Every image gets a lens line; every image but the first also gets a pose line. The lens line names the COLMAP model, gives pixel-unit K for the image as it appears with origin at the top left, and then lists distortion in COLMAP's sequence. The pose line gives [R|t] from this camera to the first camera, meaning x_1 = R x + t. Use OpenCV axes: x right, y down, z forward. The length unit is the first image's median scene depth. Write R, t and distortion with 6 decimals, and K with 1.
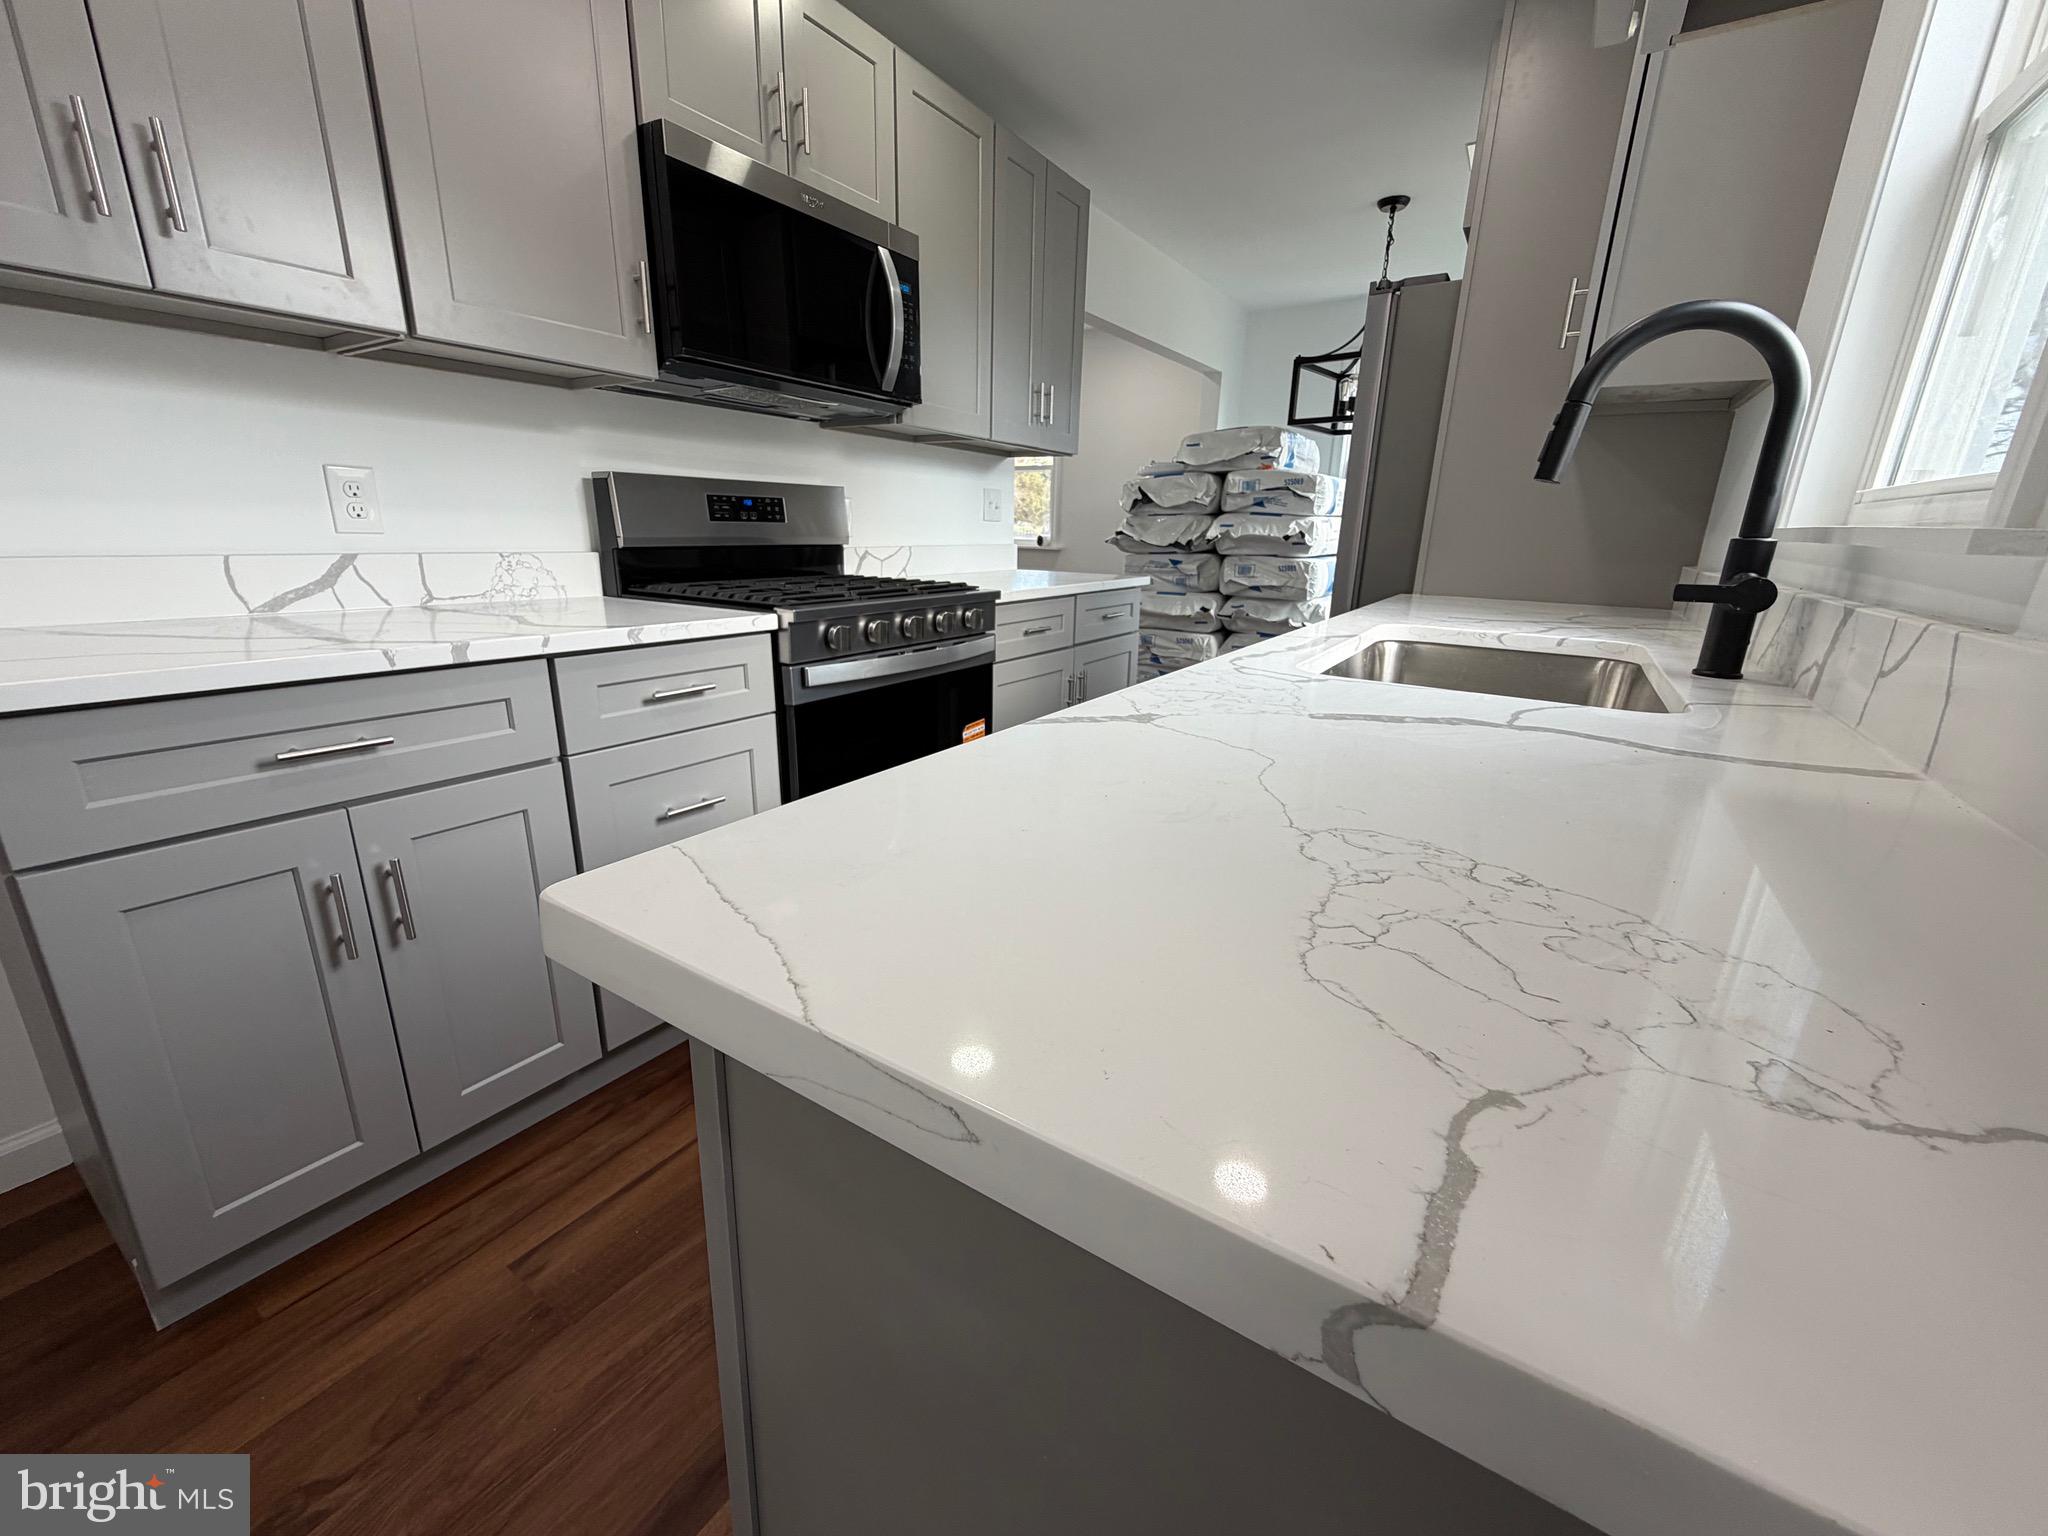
lens RADIAL K [[819.0, 0, 1015.7], [0, 819.0, 768.7], [0, 0, 1]] dist [0.000995, -0.000014]
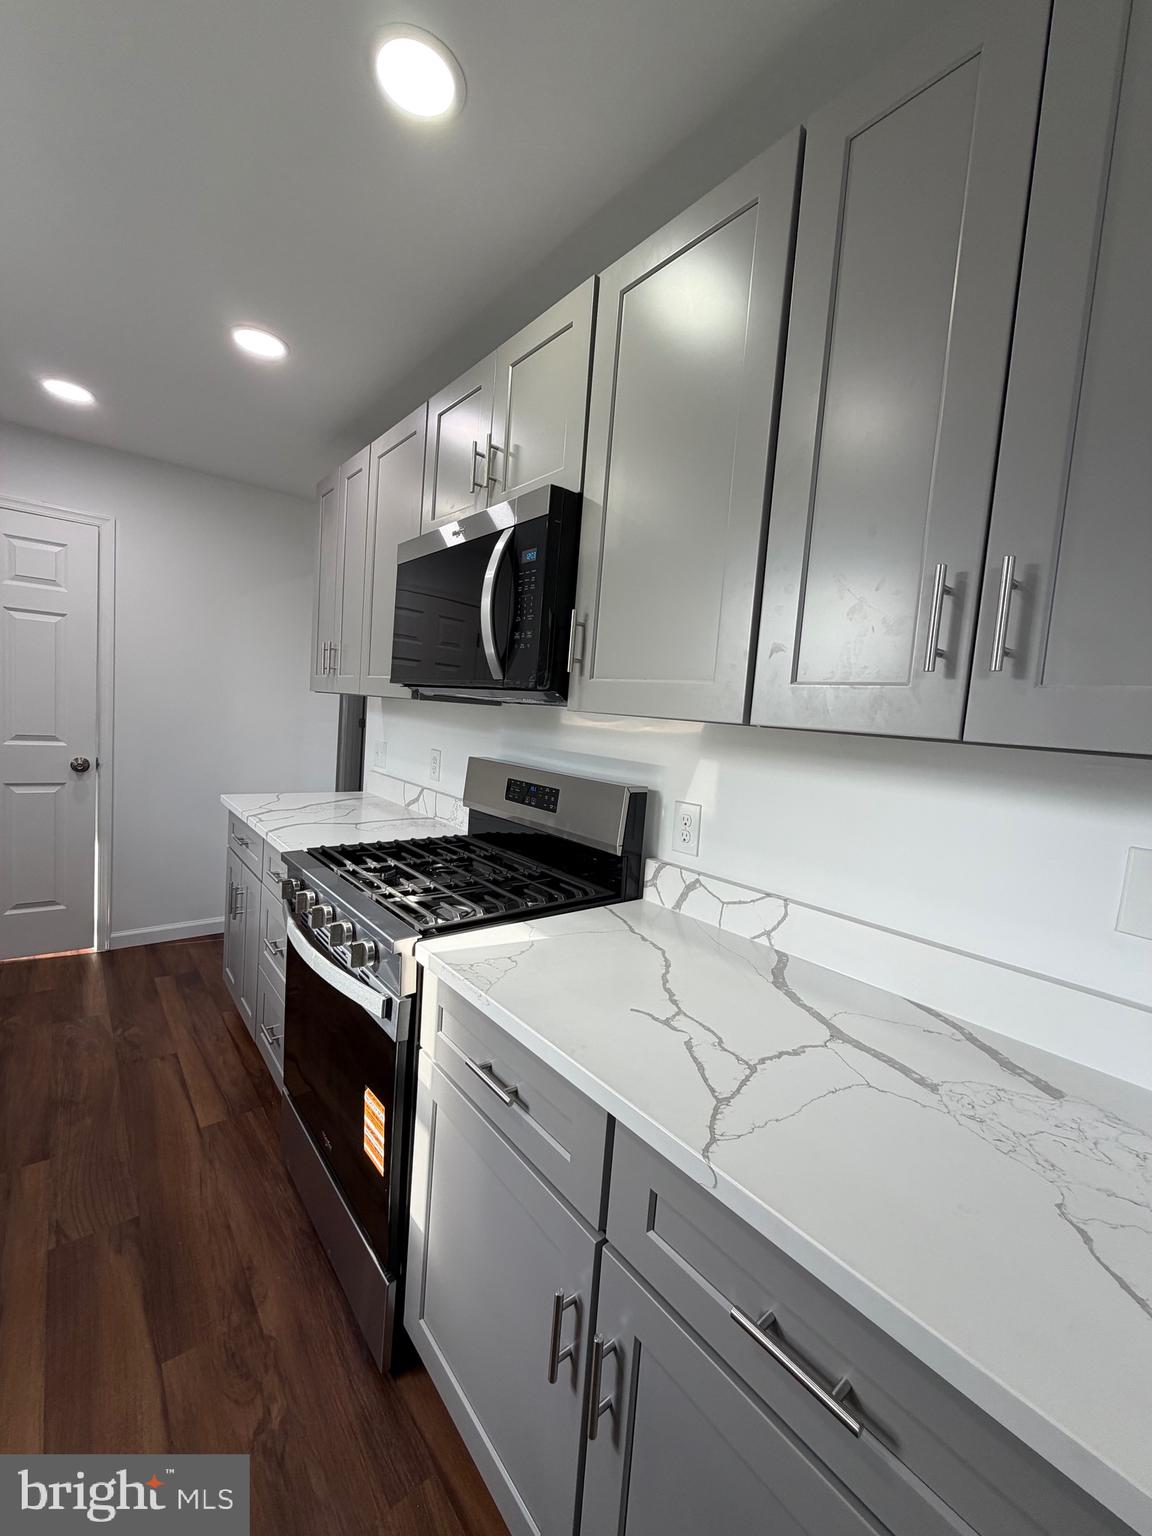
lens RADIAL K [[614.3, 0, 575.1], [0, 614.3, 763.6], [0, 0, 1]] dist [0.000995, -0.000014]
pose [[-0.291123, 0.035587, -0.956024, 0.422421], [-0.348124, 0.926859, 0.140510, -0.482250], [0.891099, 0.373720, -0.257441, 1.228285]]
